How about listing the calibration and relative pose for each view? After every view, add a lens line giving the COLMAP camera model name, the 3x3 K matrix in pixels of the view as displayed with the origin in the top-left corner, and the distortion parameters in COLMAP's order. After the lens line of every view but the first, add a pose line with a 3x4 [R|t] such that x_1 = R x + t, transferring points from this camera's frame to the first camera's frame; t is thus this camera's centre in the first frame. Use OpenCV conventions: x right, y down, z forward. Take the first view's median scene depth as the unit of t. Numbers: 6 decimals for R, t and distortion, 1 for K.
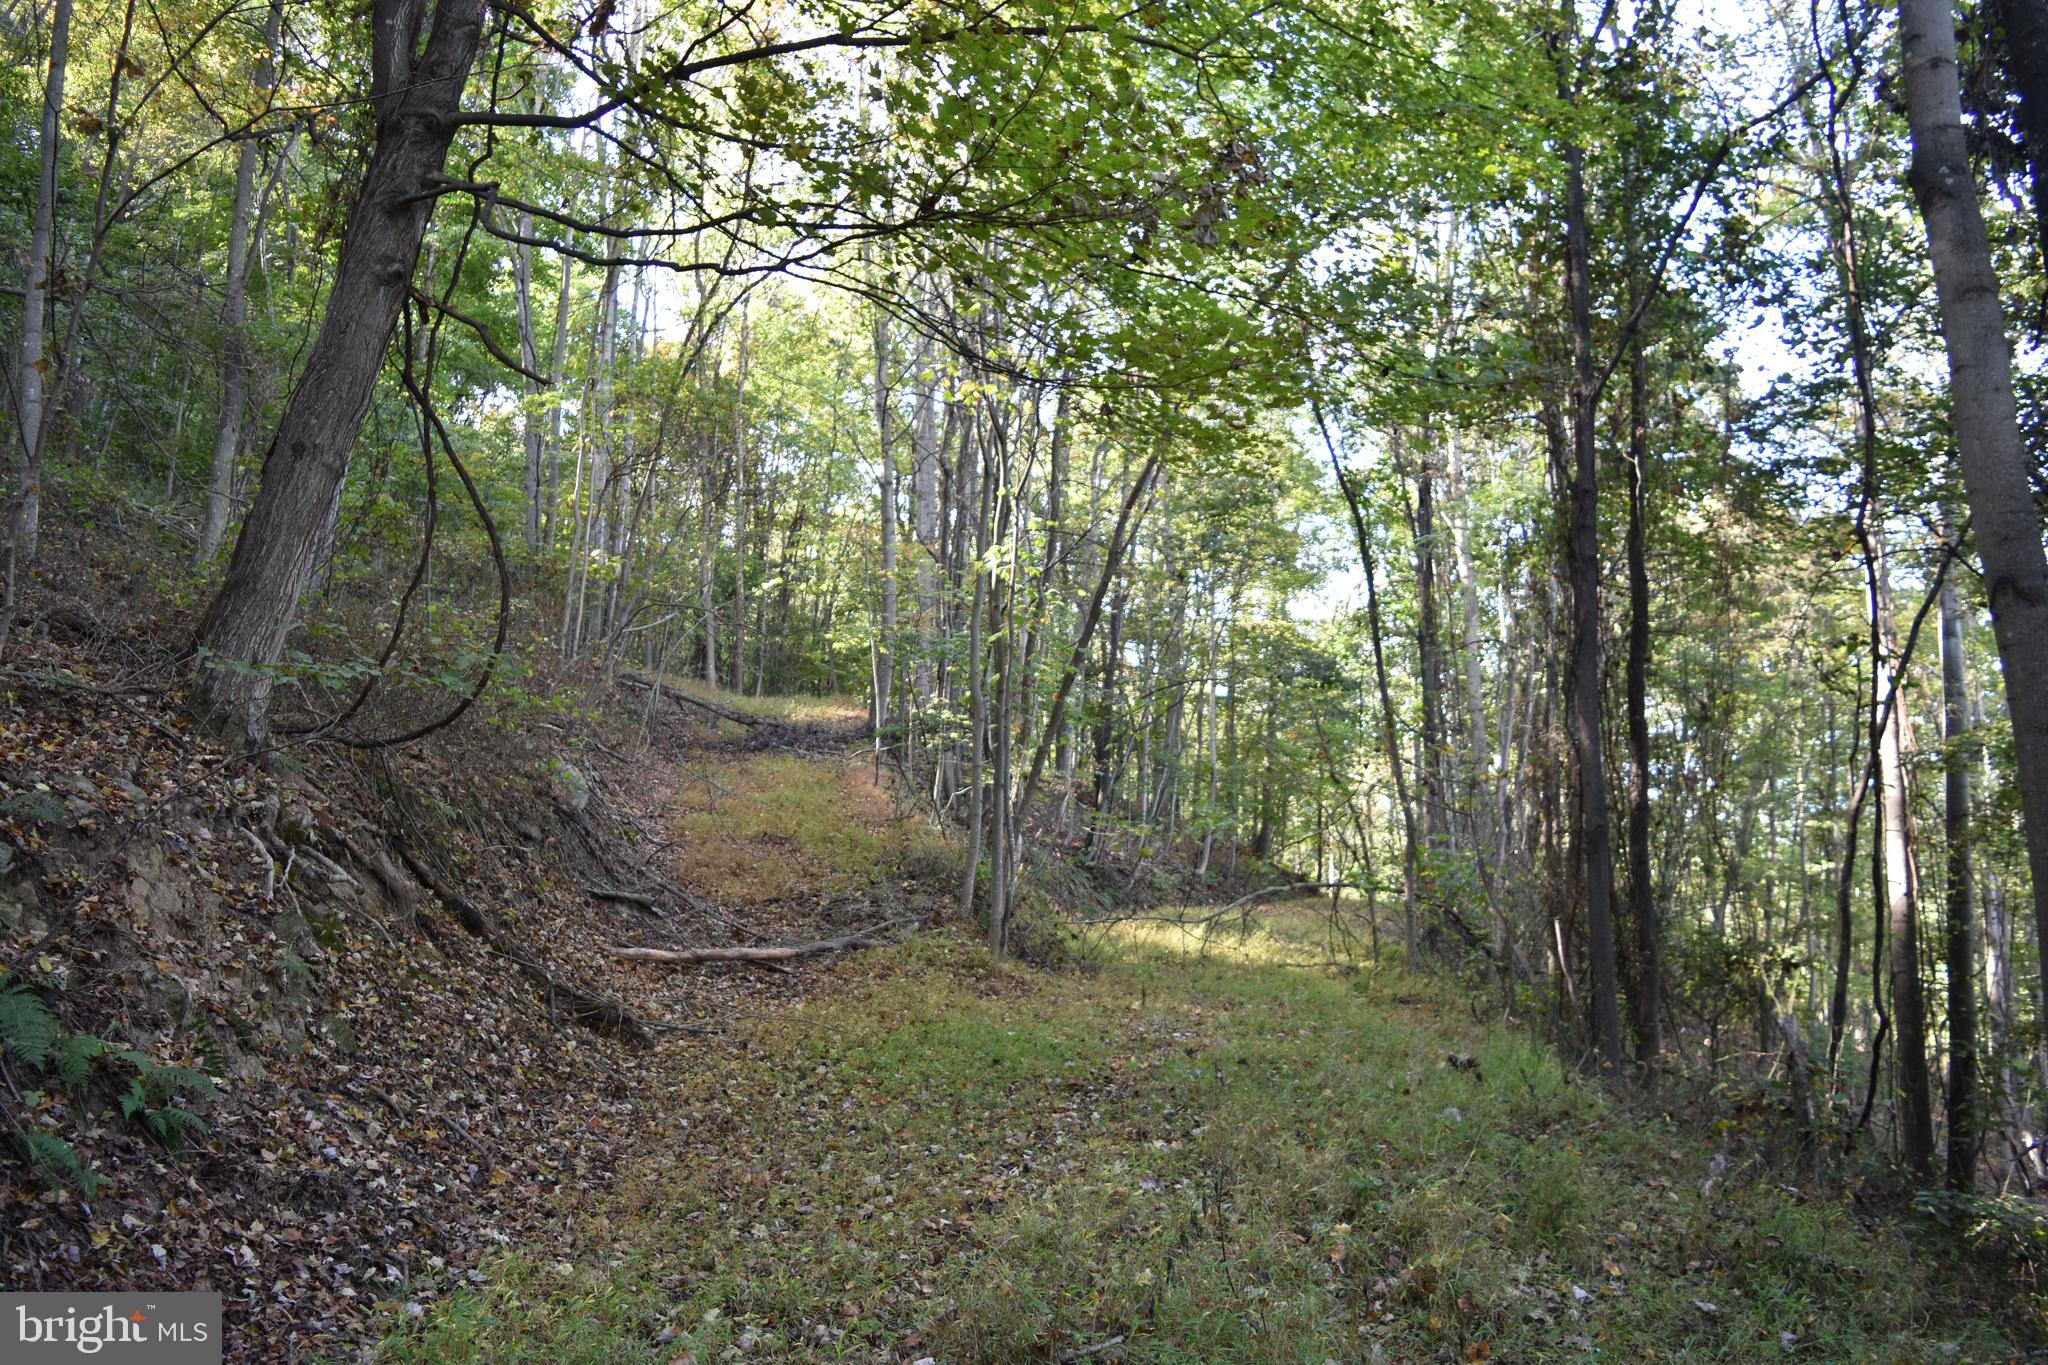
lens RADIAL K [[1603.3, 0, 1024.0], [0, 1603.3, 682.5], [0, 0, 1]] dist [-0.084698, -0.003112]
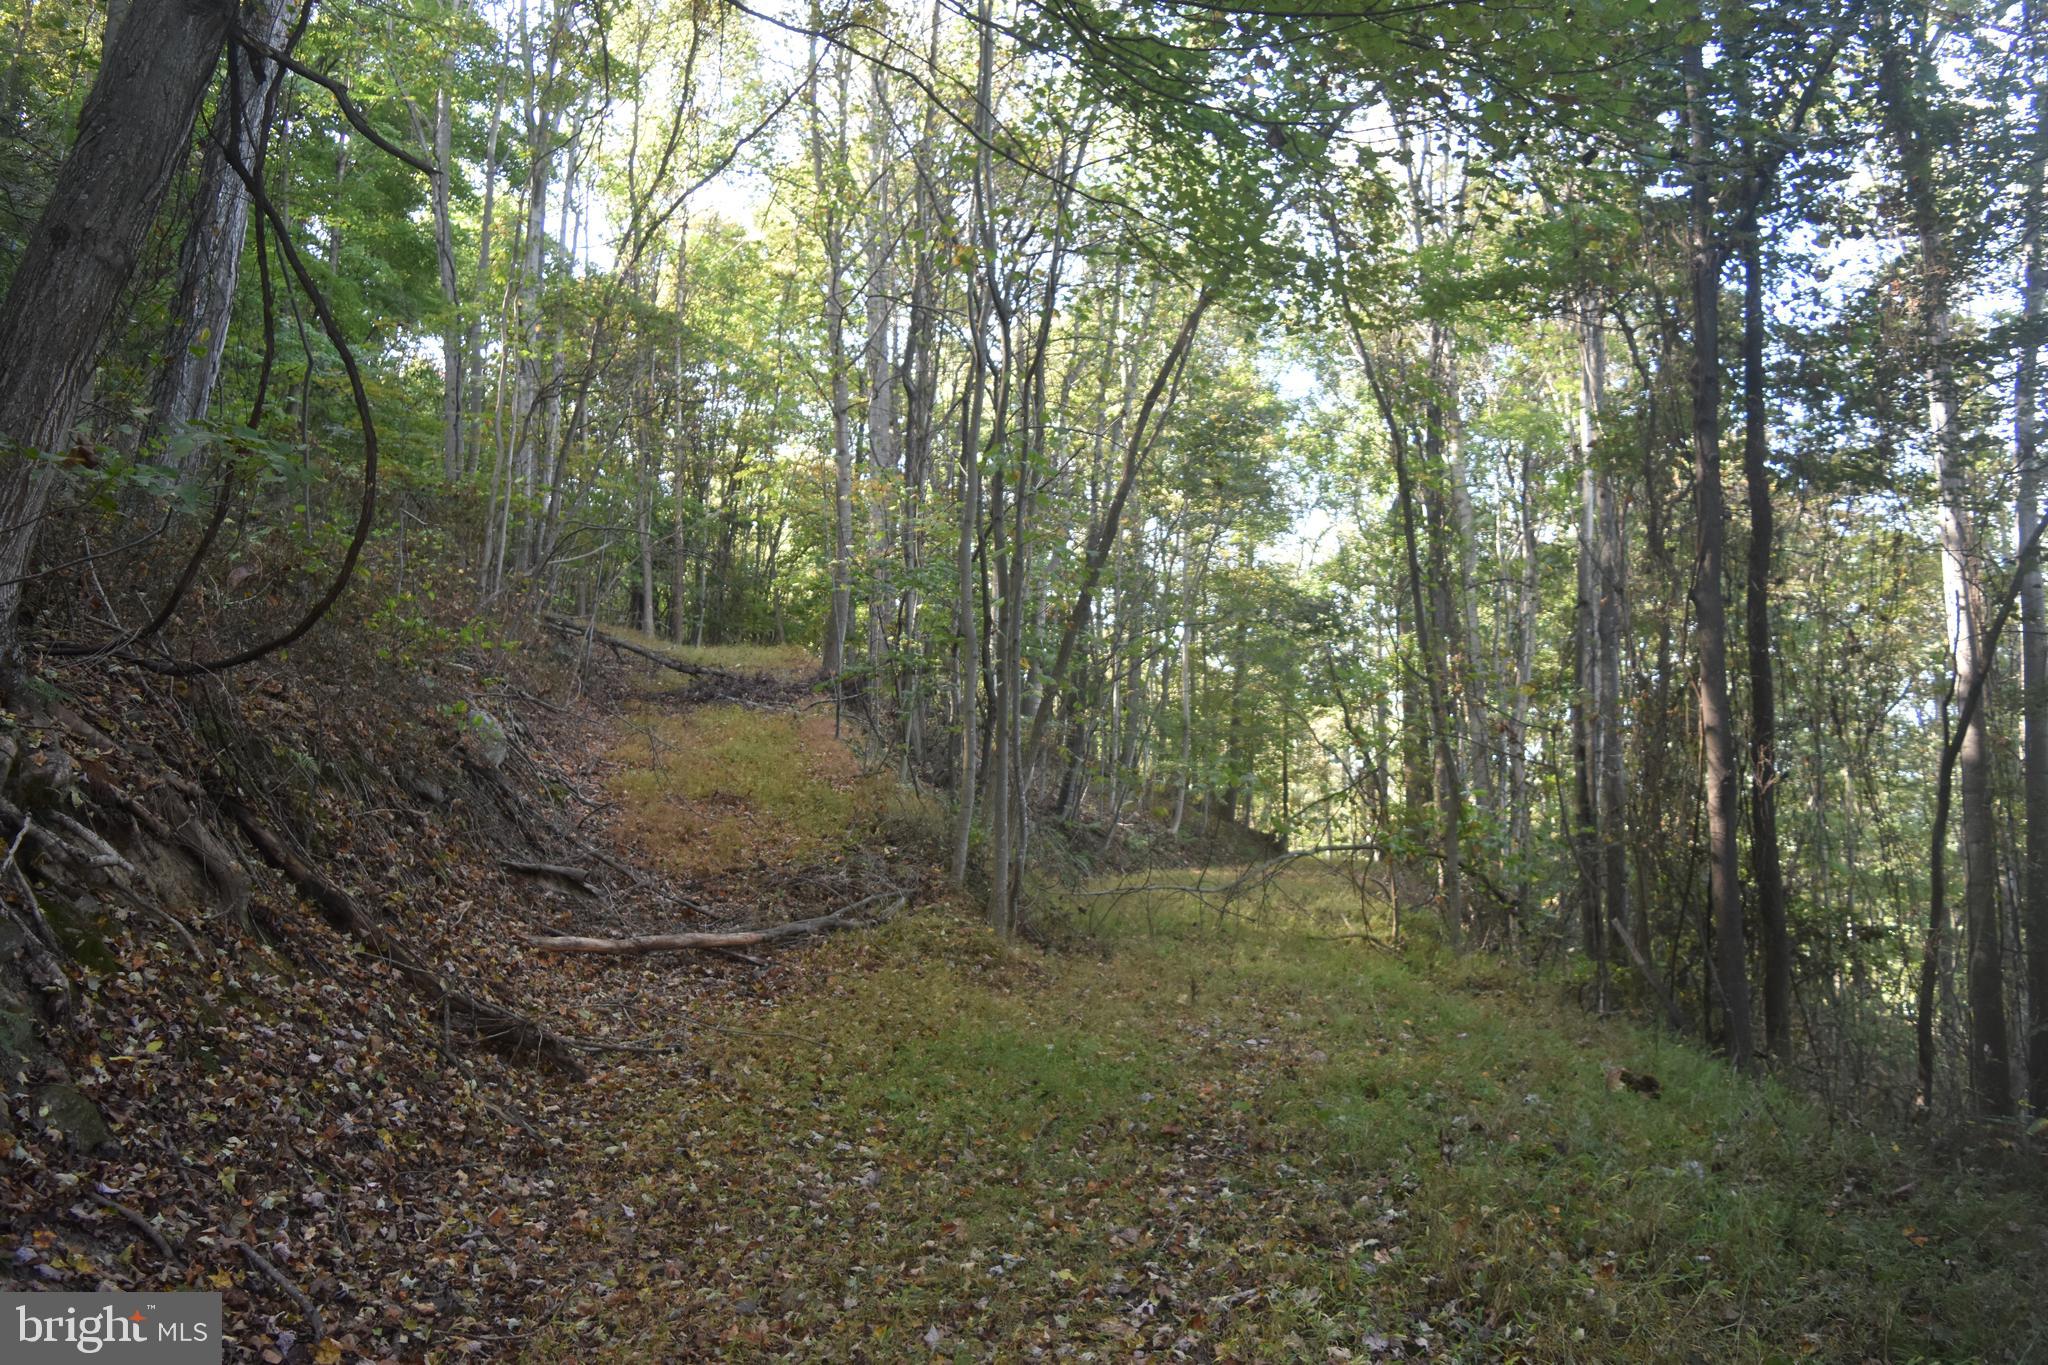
lens RADIAL K [[1598.0, 0, 1024.0], [0, 1598.0, 682.5], [0, 0, 1]] dist [-0.085632, 0.007766]
pose [[0.999214, -0.002654, 0.039545, -0.042211], [0.001644, 0.999672, 0.025551, 0.018986], [-0.039600, -0.025466, 0.998891, 0.192126]]
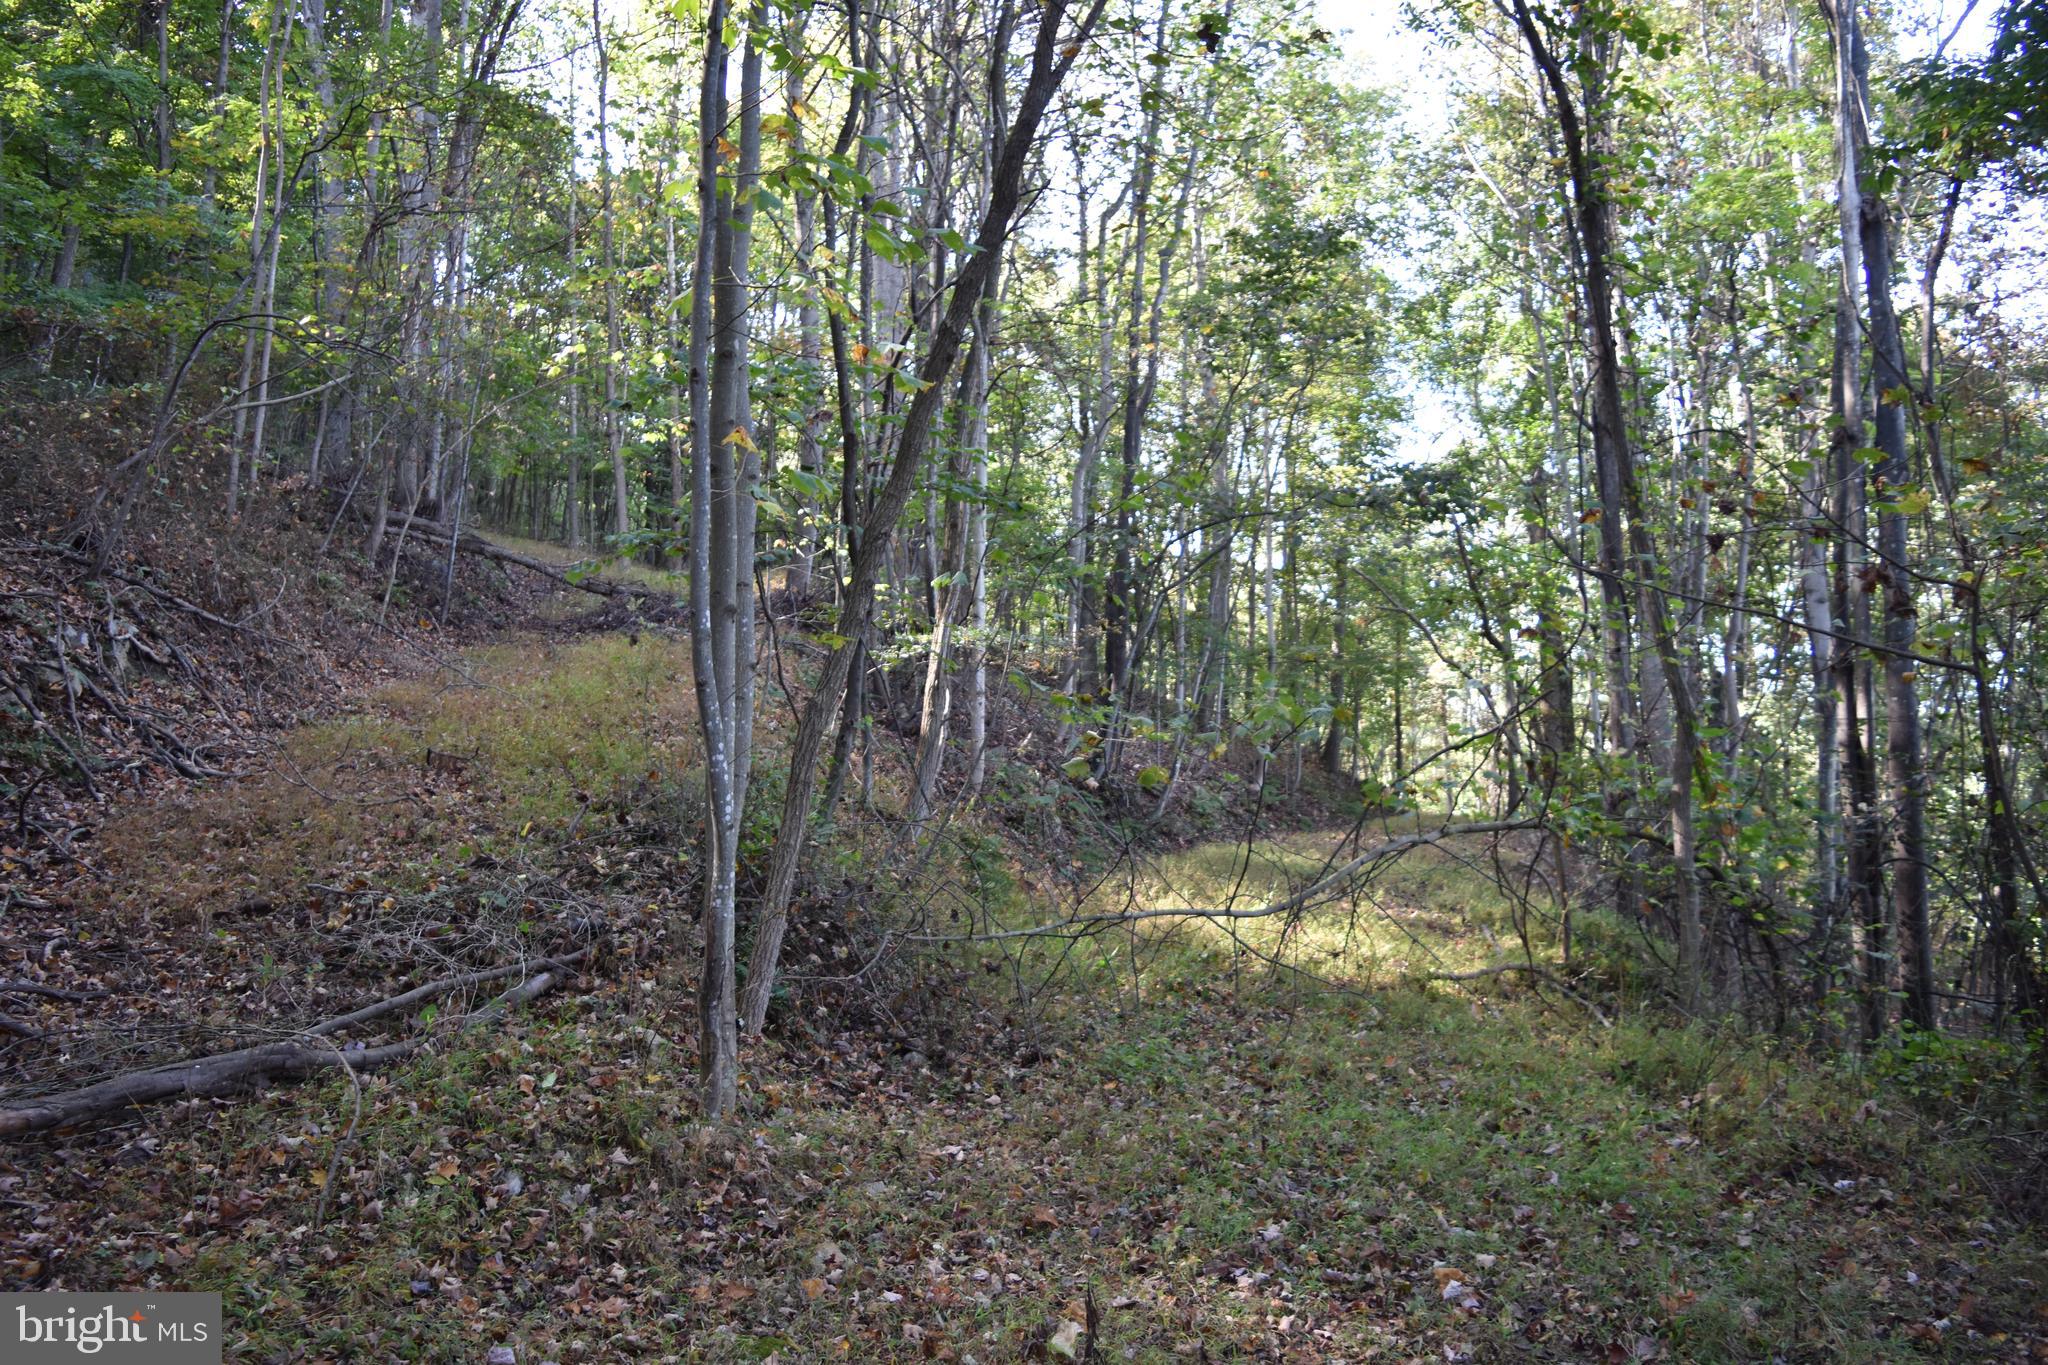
lens RADIAL K [[1603.3, 0, 1024.0], [0, 1603.3, 682.5], [0, 0, 1]] dist [-0.084698, -0.003112]
pose [[0.999297, -0.023497, -0.029222, 0.064857], [0.025088, 0.998152, 0.055340, 0.068250], [0.027867, -0.056034, 0.998040, 0.692792]]
